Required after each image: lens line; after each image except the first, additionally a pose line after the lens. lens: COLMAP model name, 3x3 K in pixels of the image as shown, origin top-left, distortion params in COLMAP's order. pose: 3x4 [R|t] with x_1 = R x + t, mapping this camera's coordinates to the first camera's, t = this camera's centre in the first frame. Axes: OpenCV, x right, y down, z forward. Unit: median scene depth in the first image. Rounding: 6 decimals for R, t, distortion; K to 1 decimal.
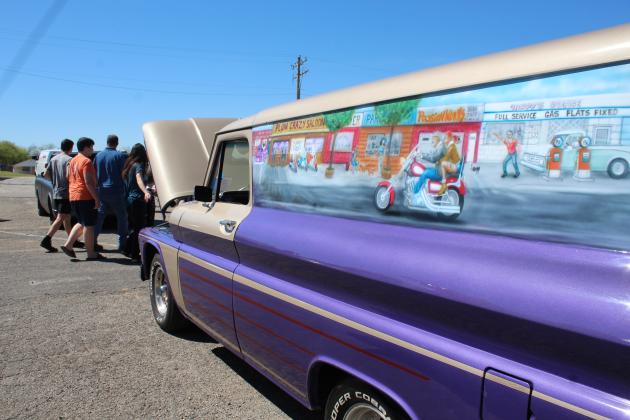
lens RADIAL K [[541.5, 0, 315.0], [0, 541.5, 210.0], [0, 0, 1]] dist [-0.141293, 0.125719]
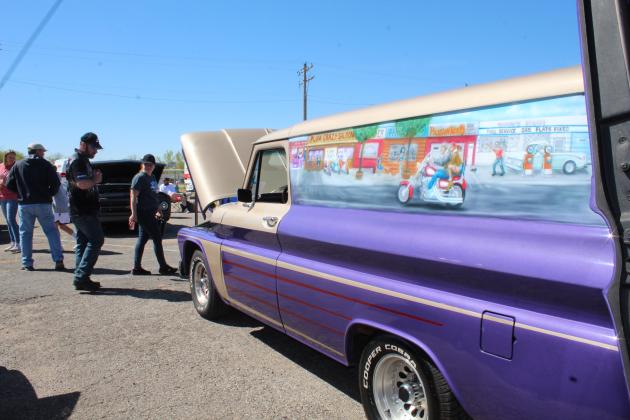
lens RADIAL K [[541.5, 0, 315.0], [0, 541.5, 210.0], [0, 0, 1]] dist [-0.141293, 0.125719]
pose [[0.999770, -0.017685, -0.012139, -0.066057], [0.017584, 0.999810, -0.008371, 0.022062], [0.012285, 0.008156, 0.999891, -0.272971]]
